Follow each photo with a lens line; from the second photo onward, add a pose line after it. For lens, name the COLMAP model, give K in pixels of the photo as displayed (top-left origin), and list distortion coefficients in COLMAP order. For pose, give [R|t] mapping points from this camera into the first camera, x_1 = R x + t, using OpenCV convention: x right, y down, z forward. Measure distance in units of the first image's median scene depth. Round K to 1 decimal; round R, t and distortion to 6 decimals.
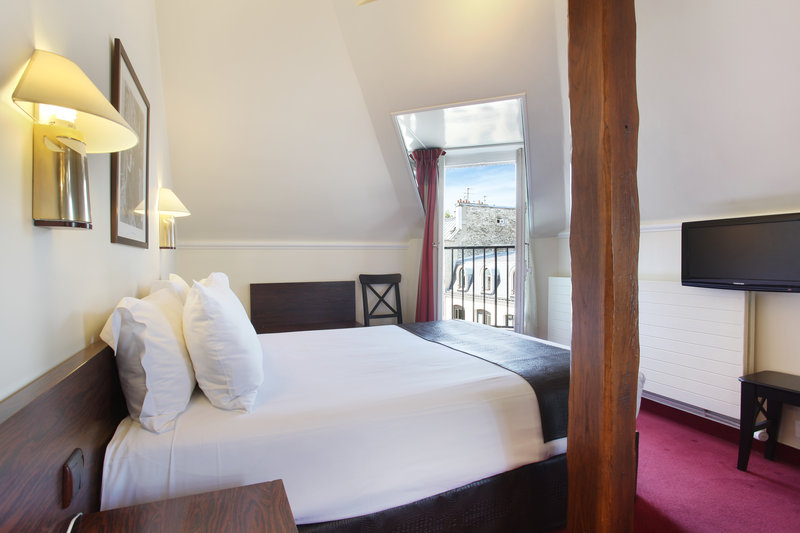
lens RADIAL K [[391.7, 0, 390.8], [0, 391.7, 266.7], [0, 0, 1]] dist [-0.076532, 0.040194]
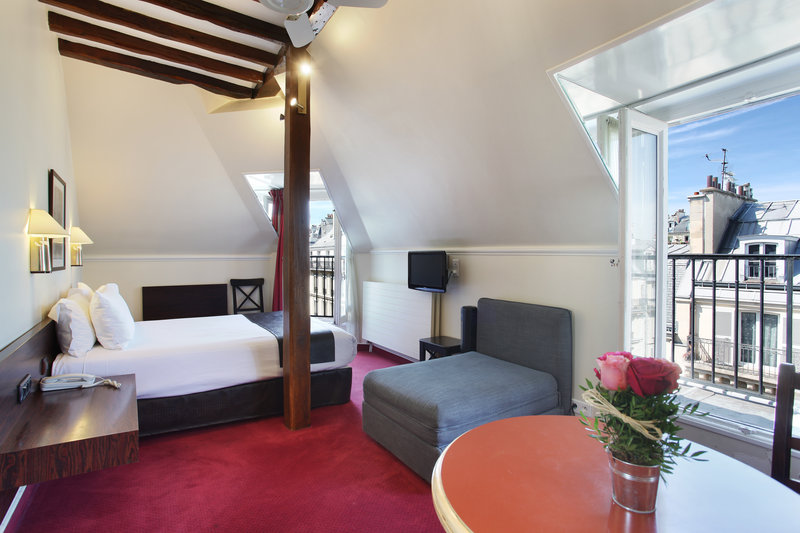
lens RADIAL K [[391.7, 0, 390.8], [0, 391.7, 266.7], [0, 0, 1]] dist [-0.076532, 0.040194]
pose [[0.982622, 0.004036, 0.185573, 0.531836], [-0.005567, 0.999955, 0.007729, -0.090265], [-0.185534, -0.008628, 0.982600, -1.030697]]
